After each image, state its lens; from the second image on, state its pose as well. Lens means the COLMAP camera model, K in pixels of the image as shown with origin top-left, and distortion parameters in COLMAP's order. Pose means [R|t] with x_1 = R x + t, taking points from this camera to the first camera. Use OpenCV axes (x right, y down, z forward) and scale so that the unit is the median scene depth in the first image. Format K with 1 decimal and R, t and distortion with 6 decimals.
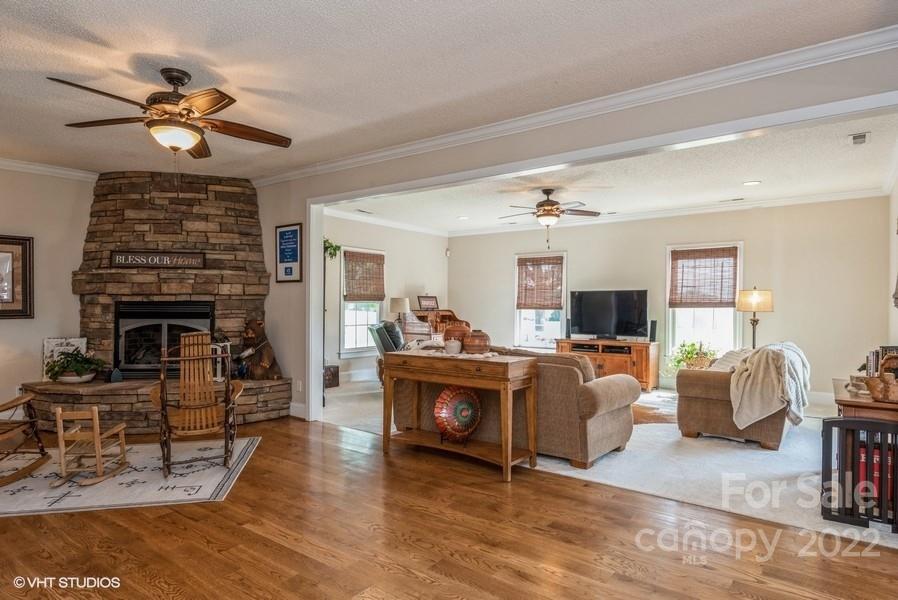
lens RADIAL K [[517.9, 0, 449.9], [0, 517.9, 305.7], [0, 0, 1]] dist [0.042238, -0.032093]
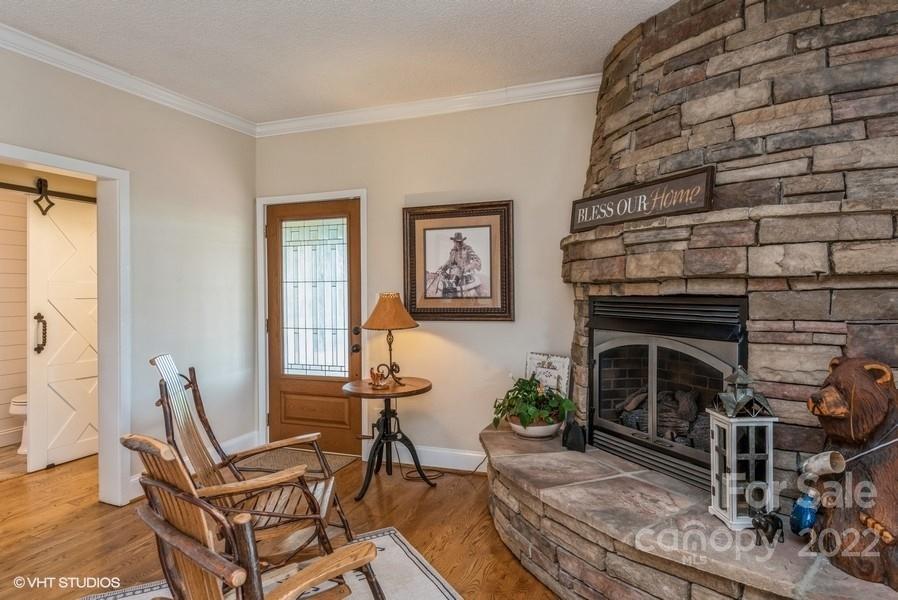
lens RADIAL K [[550.5, 0, 449.0], [0, 550.5, 300.0], [0, 0, 1]] dist [0.002427, -0.002139]
pose [[0.286978, 0.007883, -0.957905, -0.136238], [0.000022, 0.999966, 0.008236, -0.008464], [0.957937, -0.002385, 0.286968, 0.669659]]
